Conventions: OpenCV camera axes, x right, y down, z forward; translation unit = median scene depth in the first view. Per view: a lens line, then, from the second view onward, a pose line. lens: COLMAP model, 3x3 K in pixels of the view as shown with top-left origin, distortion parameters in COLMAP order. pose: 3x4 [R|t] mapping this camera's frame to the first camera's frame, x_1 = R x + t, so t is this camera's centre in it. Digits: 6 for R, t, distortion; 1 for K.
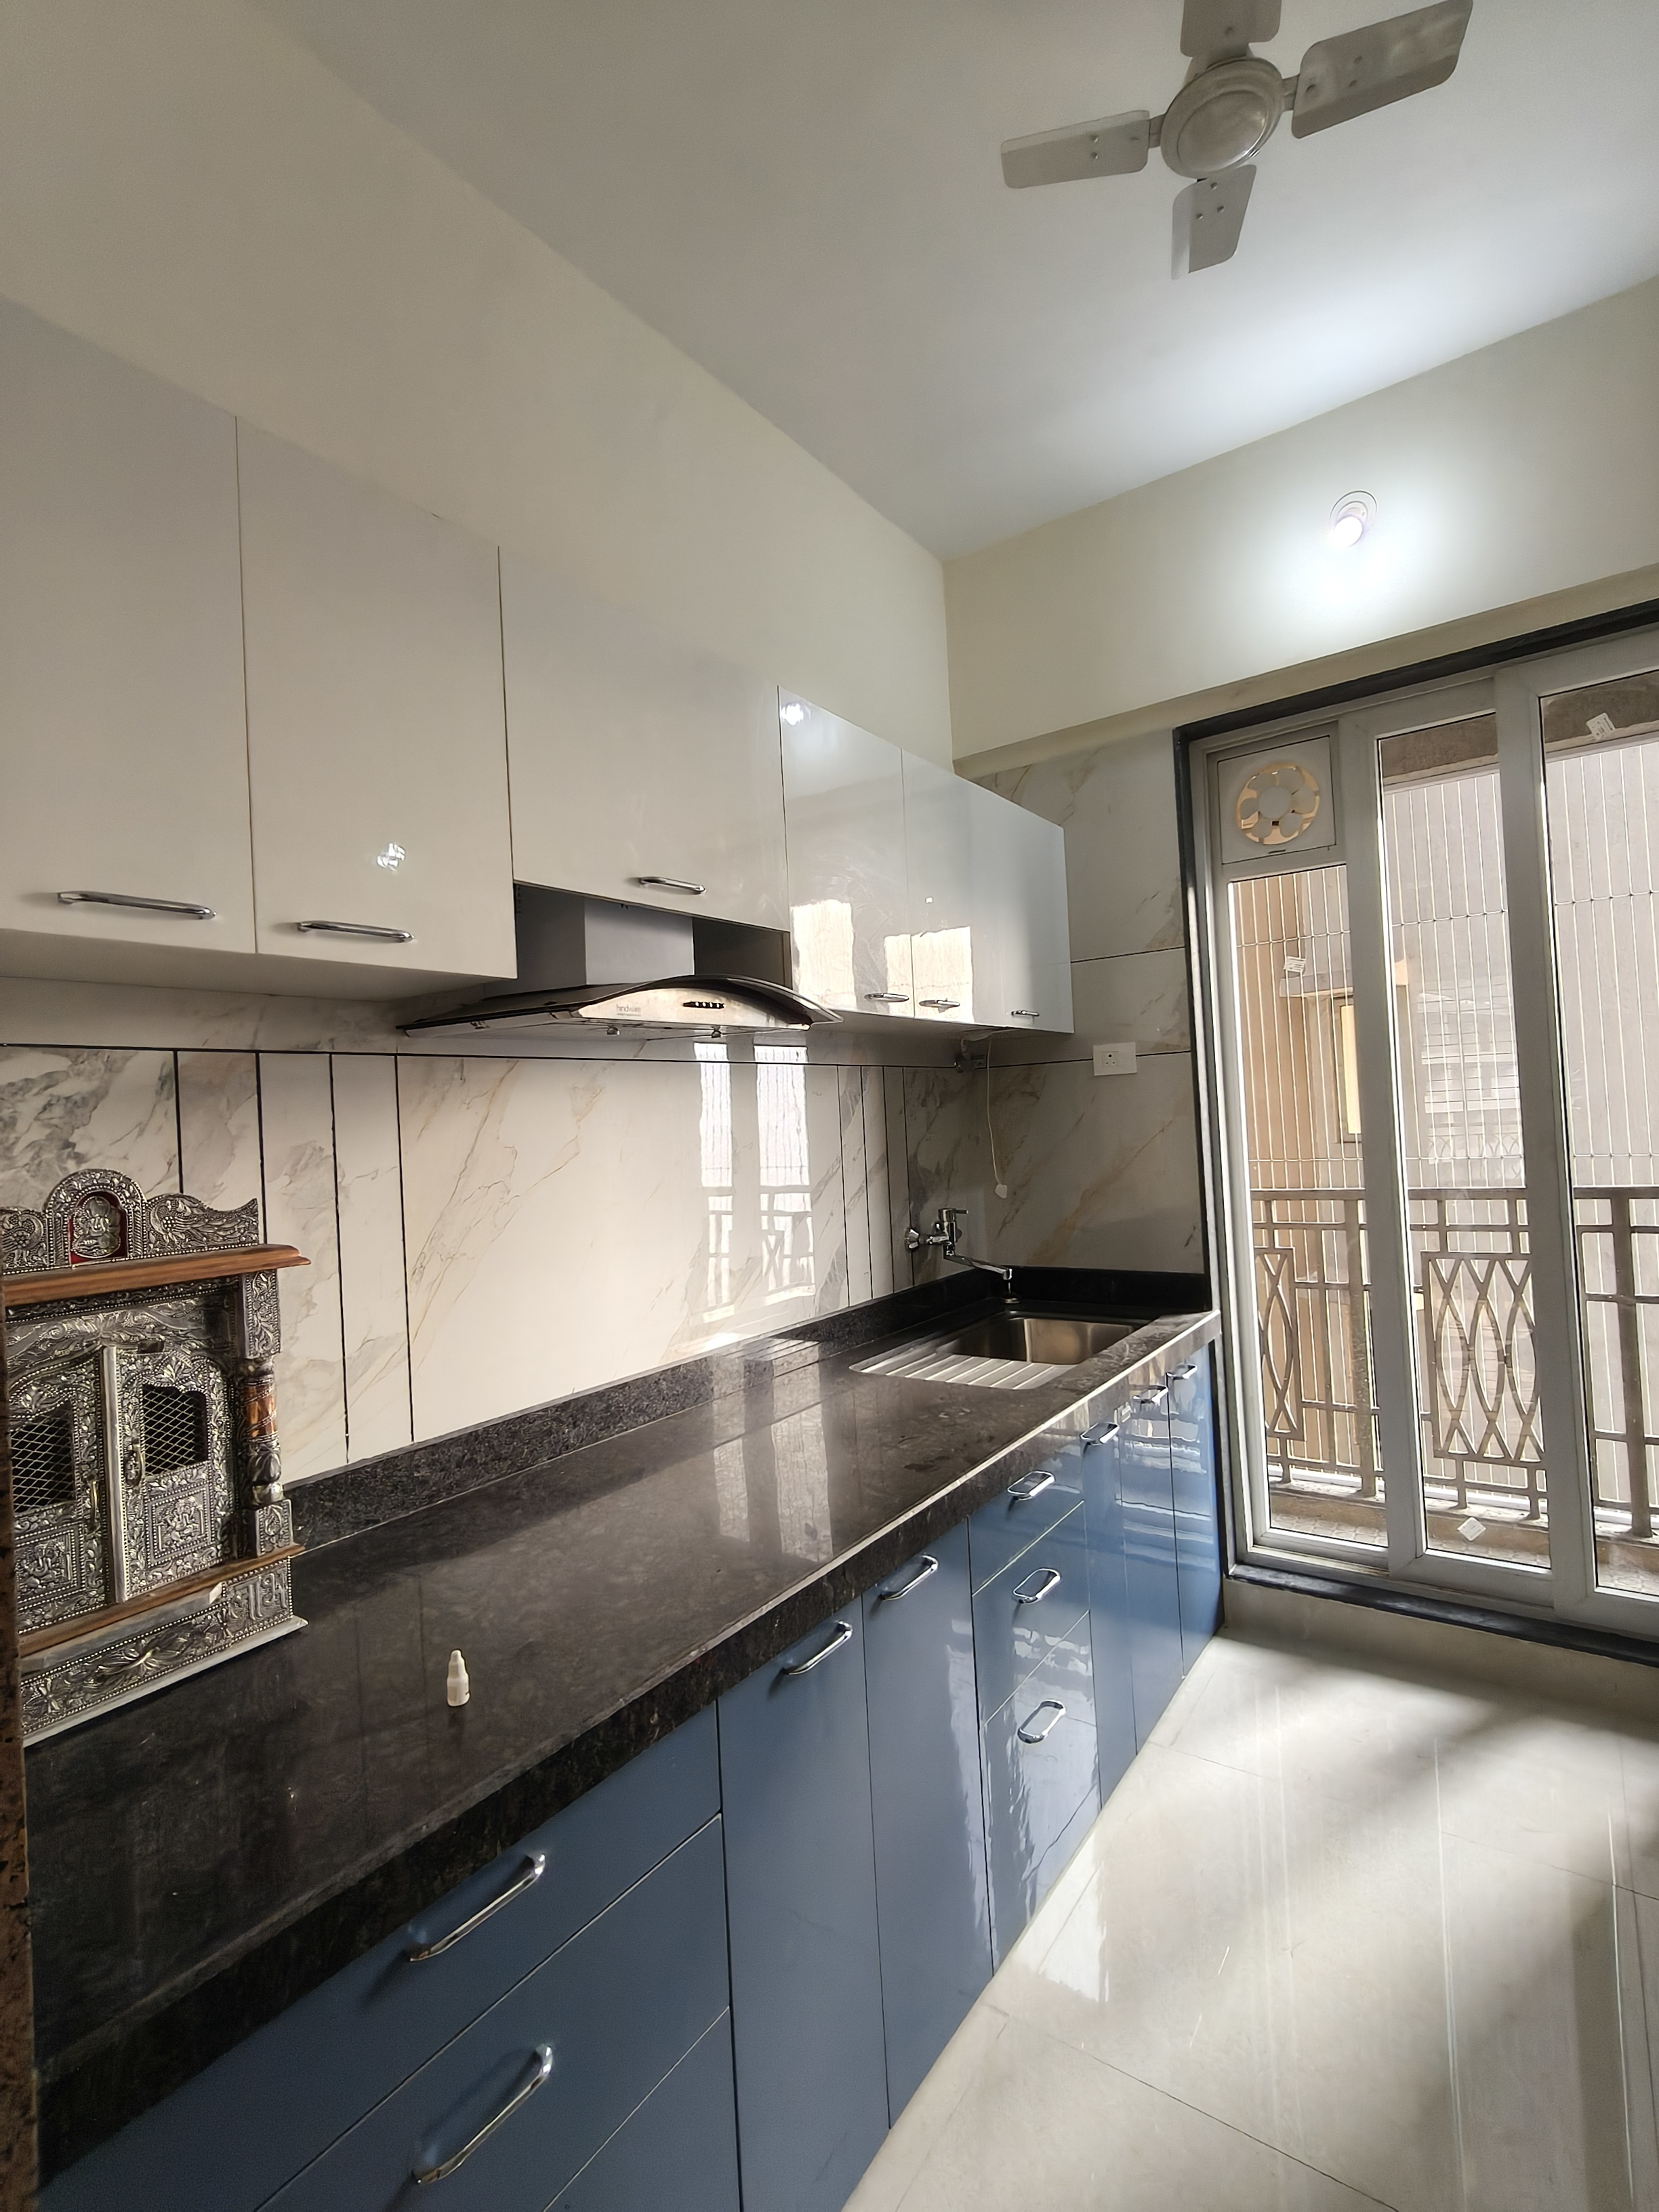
lens RADIAL K [[1039.6, 0, 829.5], [0, 1039.6, 1106.0], [0, 0, 1]] dist [0.000485, 0.000065]
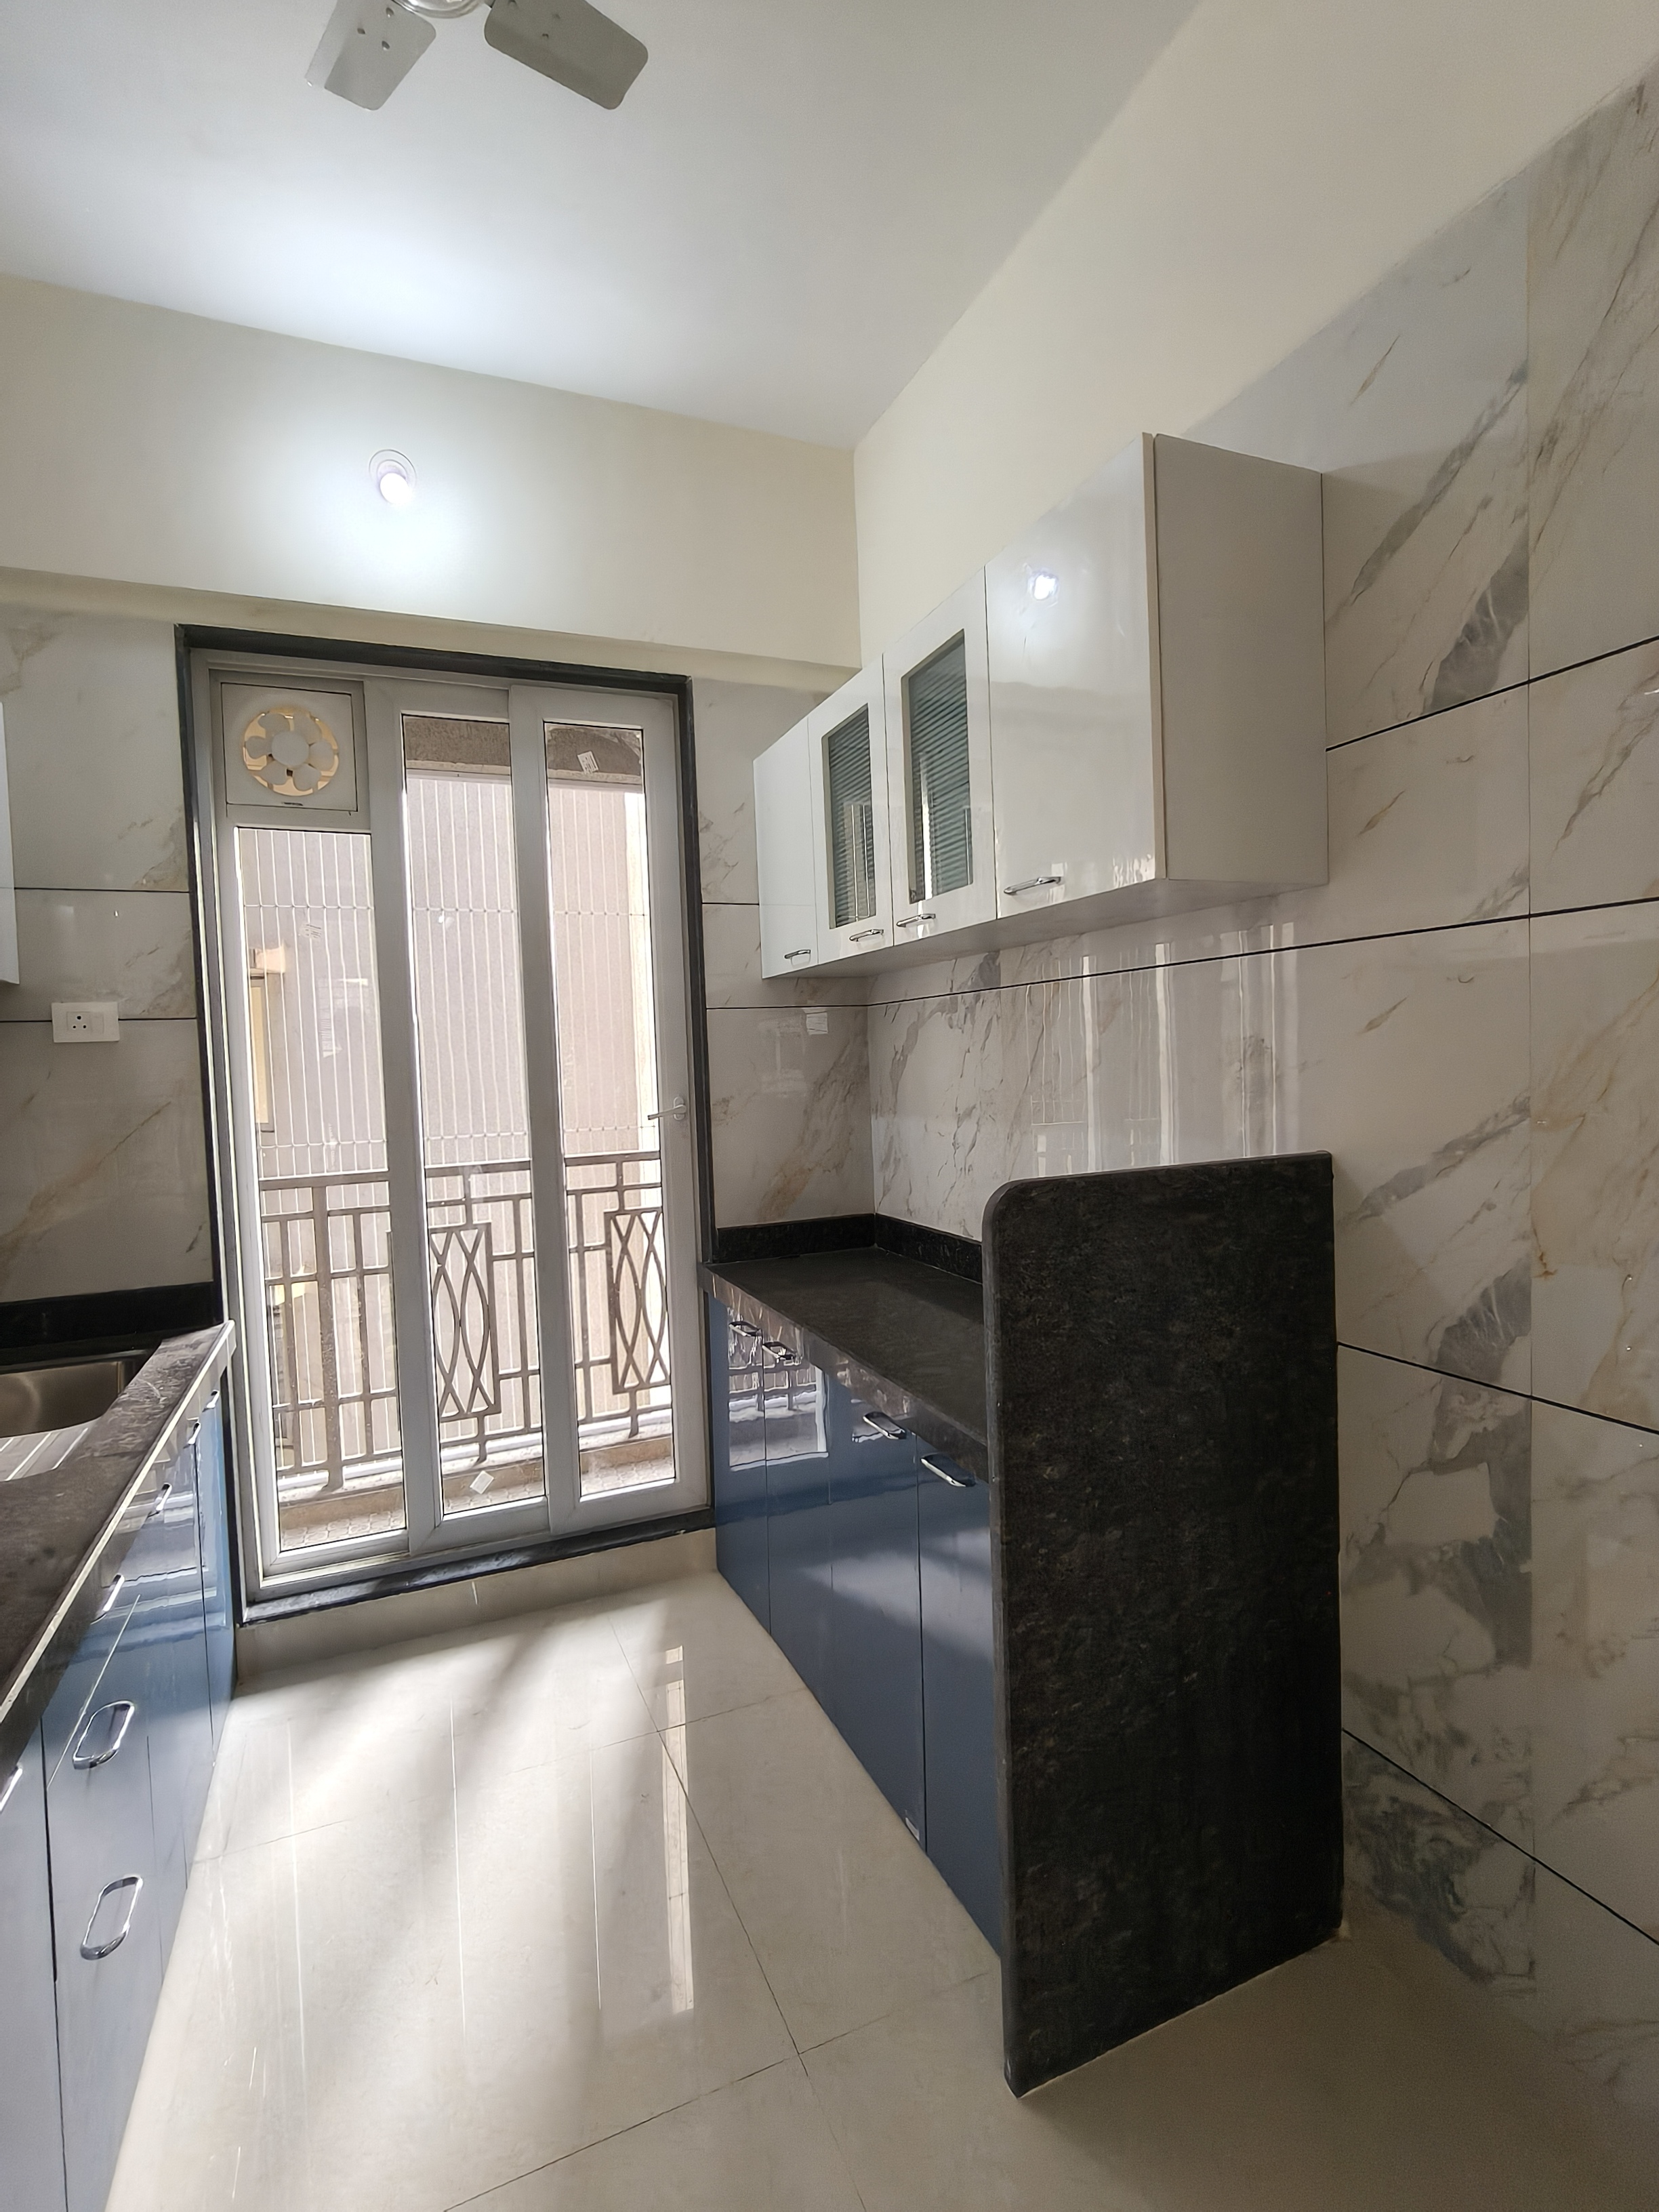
lens RADIAL K [[1051.4, 0, 825.0], [0, 1051.4, 1102.6], [0, 0, 1]] dist [-0.000376, 0.000182]
pose [[0.525470, -0.003481, 0.850805, -0.108961], [0.000388, 0.999993, 0.003853, 0.012521], [-0.850812, -0.001695, 0.525467, 0.125507]]
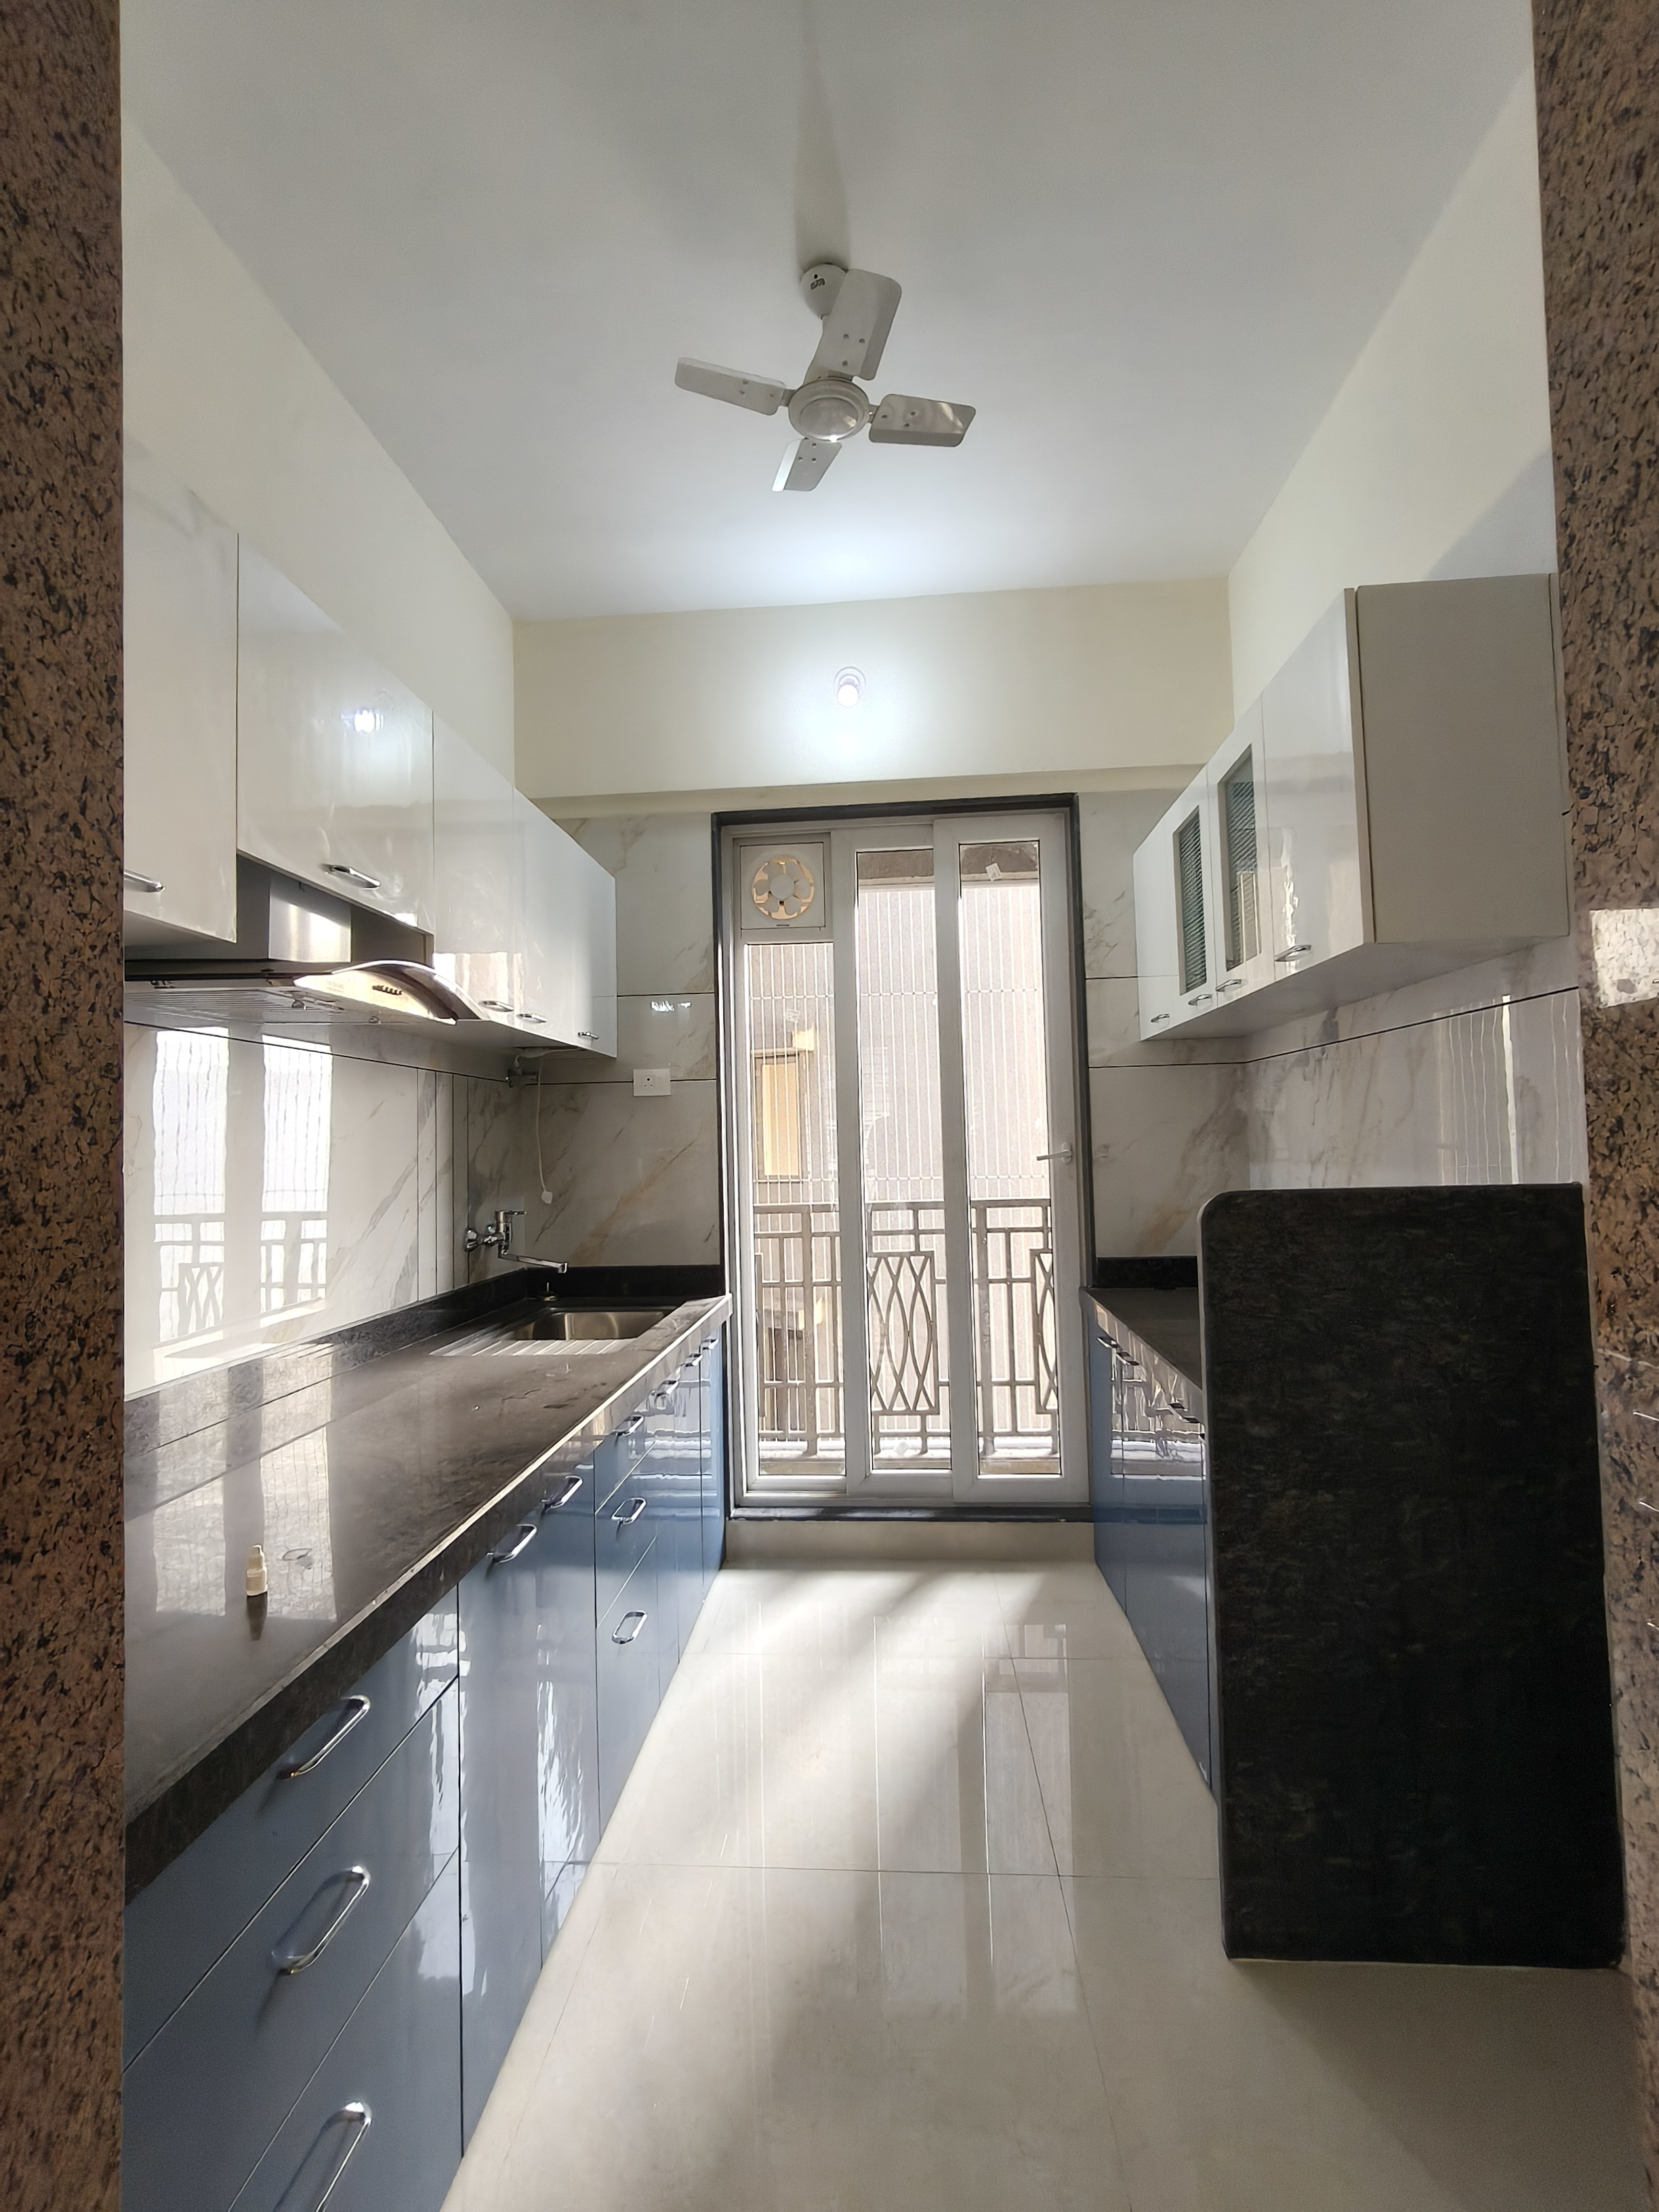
lens RADIAL K [[1039.6, 0, 829.5], [0, 1039.6, 1106.0], [0, 0, 1]] dist [0.000485, 0.000065]
pose [[0.854379, 0.050033, 0.517236, -0.163053], [-0.025685, 0.998203, -0.054132, 0.040982], [-0.519015, 0.032964, 0.854129, -0.096709]]
